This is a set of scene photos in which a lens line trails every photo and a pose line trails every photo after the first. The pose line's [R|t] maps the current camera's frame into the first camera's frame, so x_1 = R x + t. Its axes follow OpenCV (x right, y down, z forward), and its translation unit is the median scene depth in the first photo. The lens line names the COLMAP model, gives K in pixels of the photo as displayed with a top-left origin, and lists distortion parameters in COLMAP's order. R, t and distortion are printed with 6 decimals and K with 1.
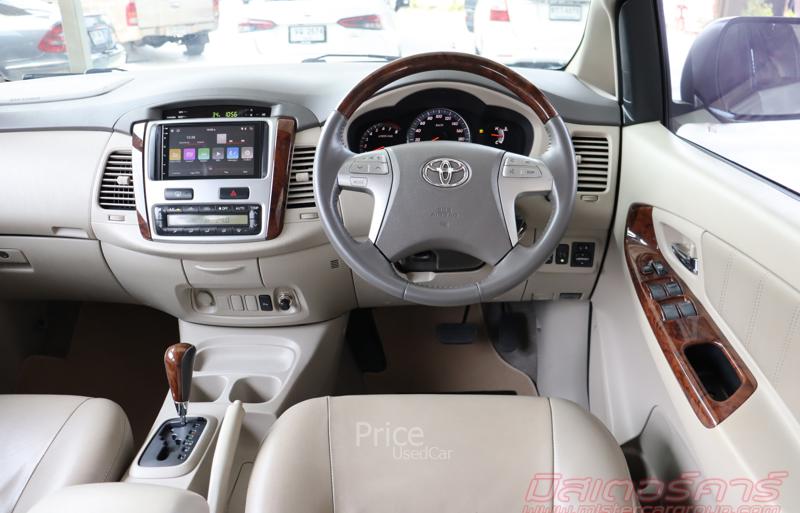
lens RADIAL K [[679.9, 0, 399.6], [0, 679.9, 264.4], [0, 0, 1]] dist [-0.169646, 0.126808]
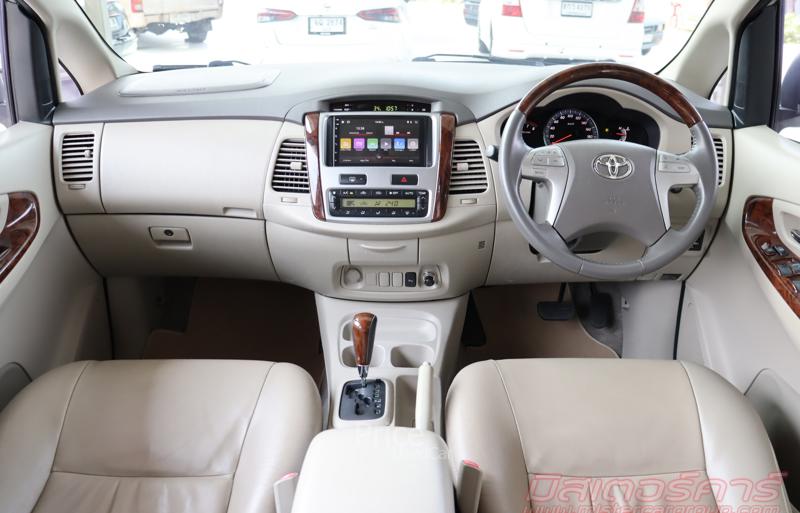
lens RADIAL K [[679.9, 0, 400.9], [0, 679.9, 259.0], [0, 0, 1]] dist [-0.169646, 0.126808]
pose [[0.999645, 0.011609, 0.023963, -0.267825], [-0.011757, 0.999913, 0.006010, 0.018722], [-0.023891, -0.006289, 0.999695, -0.124956]]
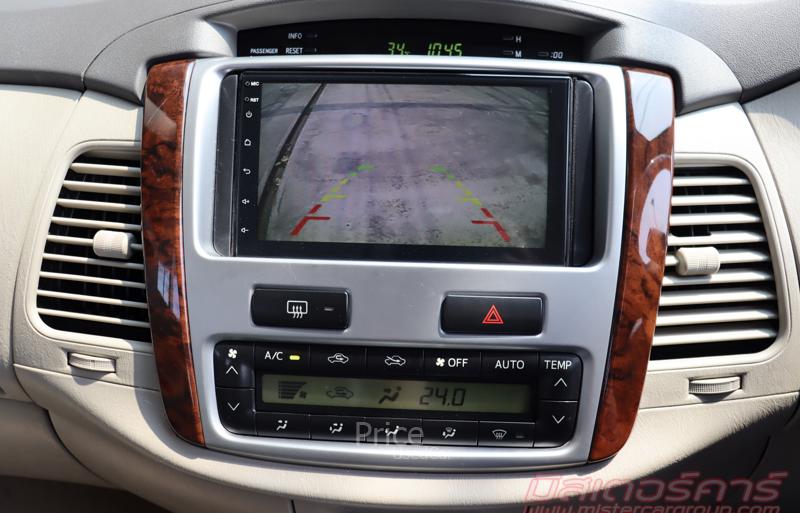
lens RADIAL K [[681.9, 0, 391.3], [0, 681.9, 261.2], [0, 0, 1]] dist [-0.092929, 0.003558]
pose [[0.999090, 0.031026, -0.029275, -0.273171], [-0.030092, 0.999041, 0.031808, -0.132540], [0.030234, -0.030898, 0.999065, 0.677922]]
